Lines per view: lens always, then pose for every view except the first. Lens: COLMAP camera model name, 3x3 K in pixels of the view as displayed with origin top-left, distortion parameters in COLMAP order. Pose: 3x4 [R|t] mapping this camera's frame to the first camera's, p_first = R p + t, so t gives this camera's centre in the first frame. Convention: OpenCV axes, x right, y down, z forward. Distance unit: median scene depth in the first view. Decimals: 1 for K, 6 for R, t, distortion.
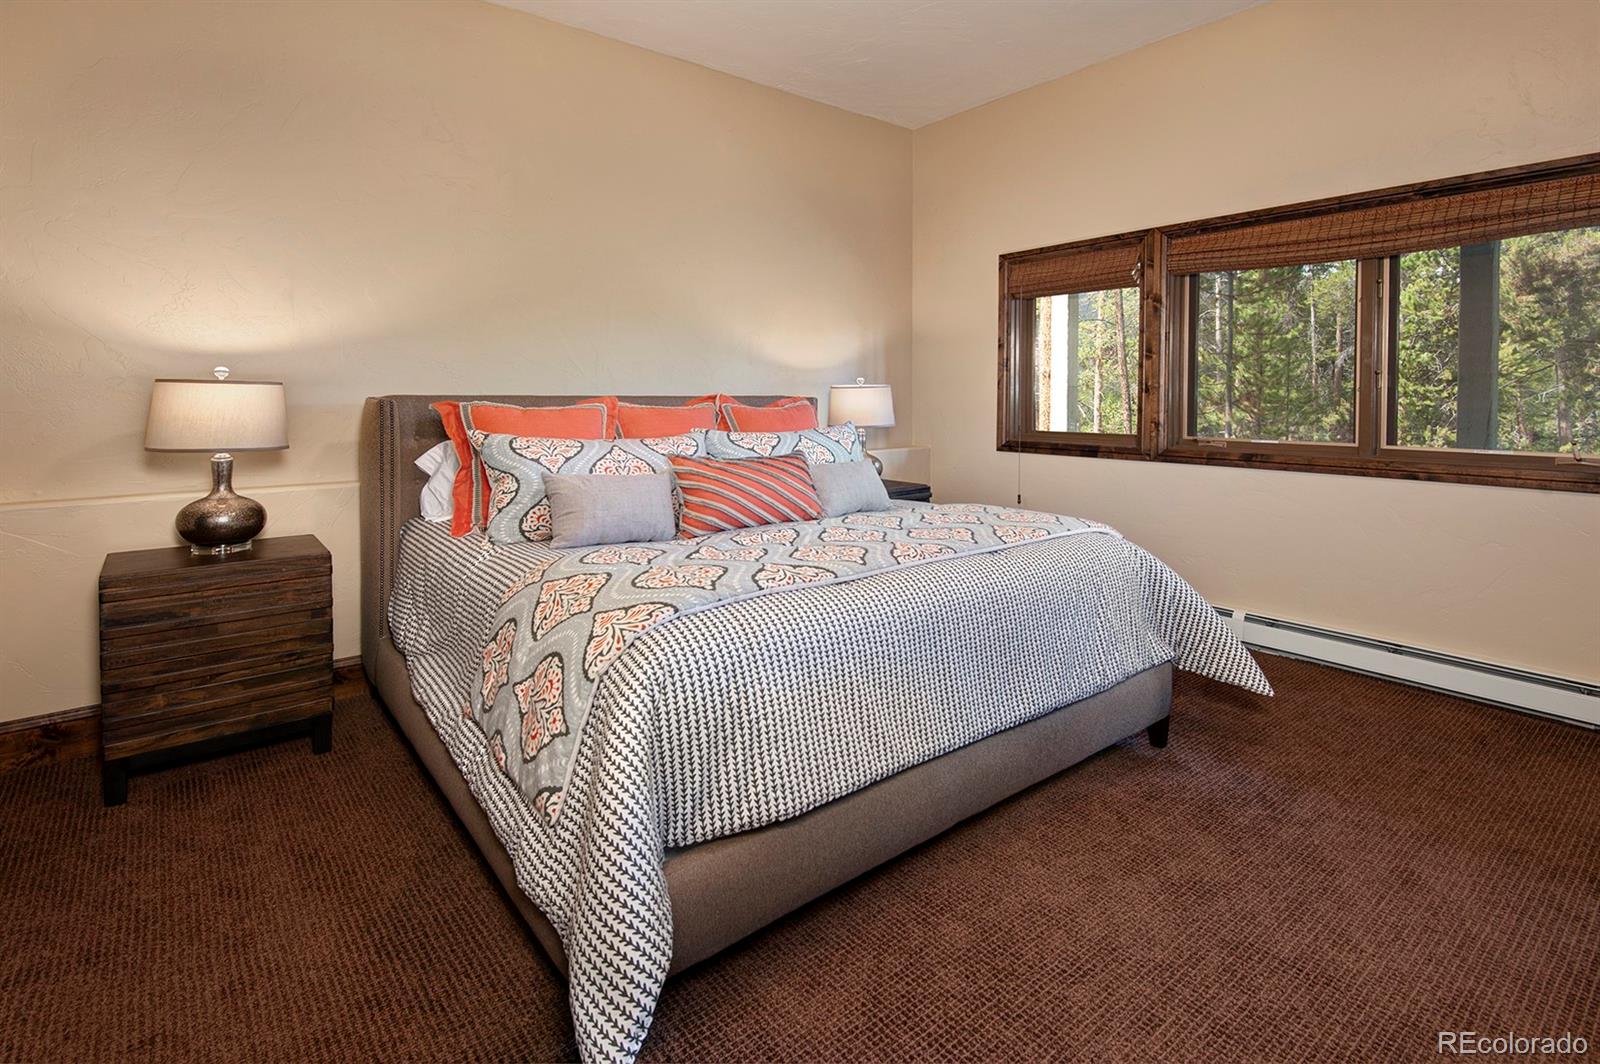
lens RADIAL K [[740.0, 0, 800.0], [0, 740.0, 532.0], [0, 0, 1]] dist [-0.001779, -0.000517]
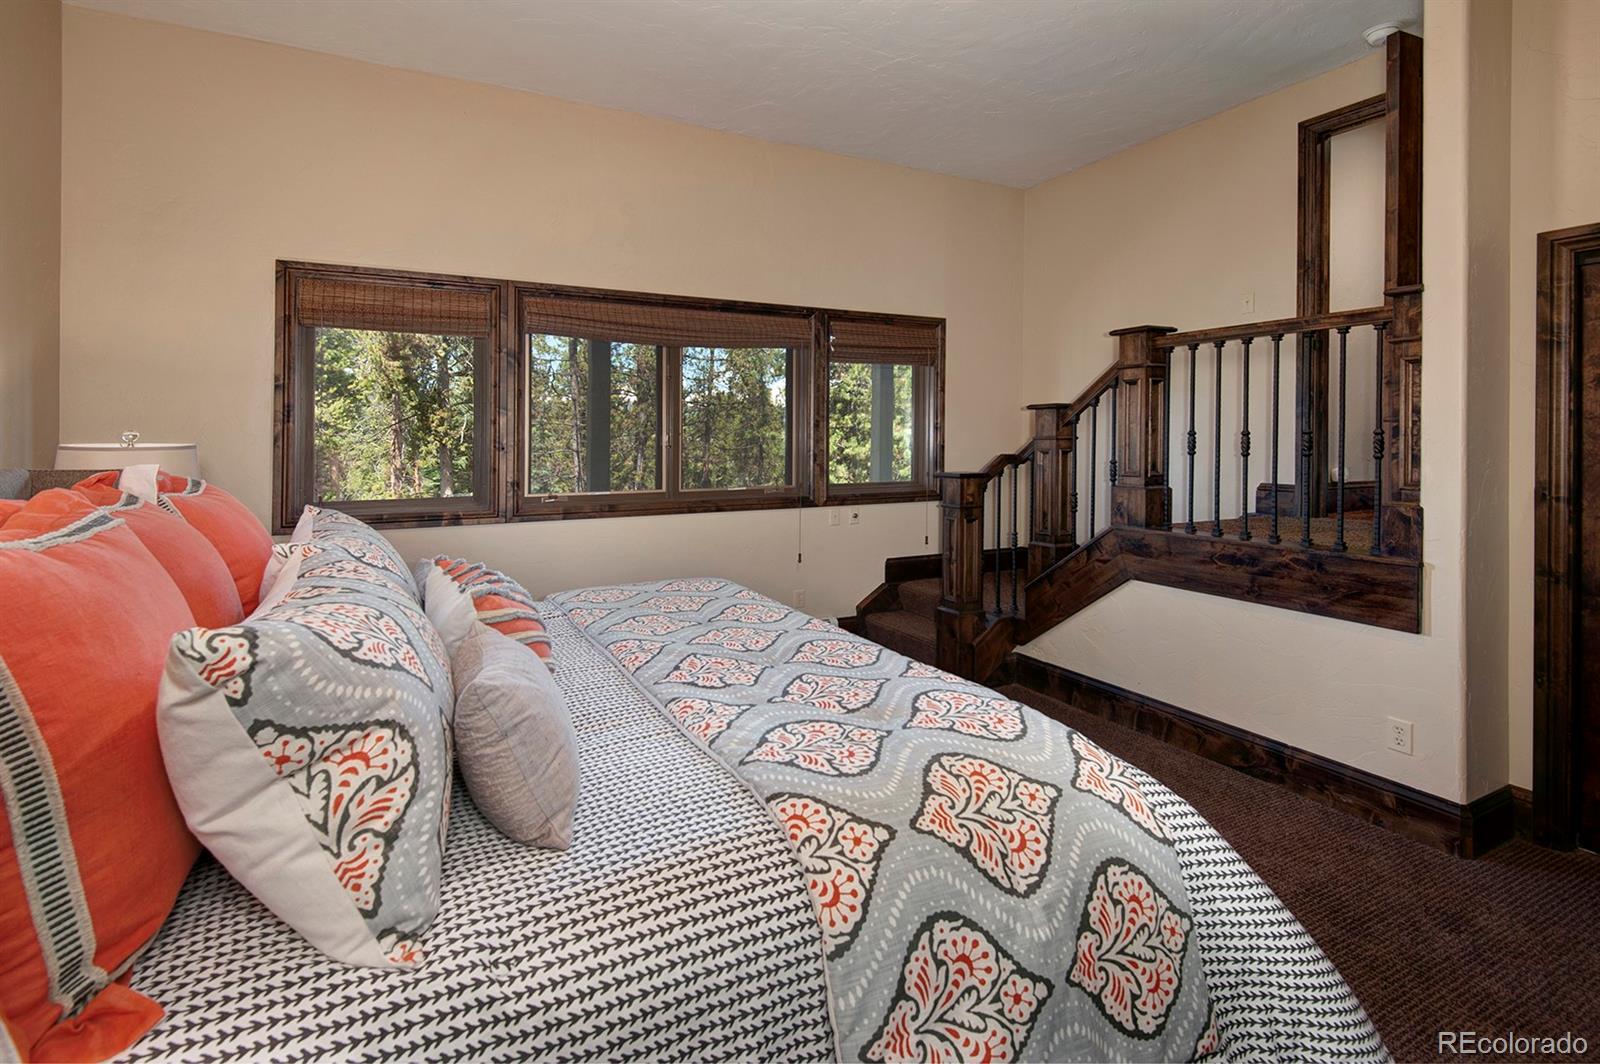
lens RADIAL K [[766.8, 0, 800.0], [0, 766.8, 532.0], [0, 0, 1]] dist [-0.001178, -0.000328]
pose [[0.175886, -0.126702, 0.976223, -0.440160], [0.192690, 0.976930, 0.092077, -0.102468], [-0.965368, 0.171913, 0.196243, 0.461645]]
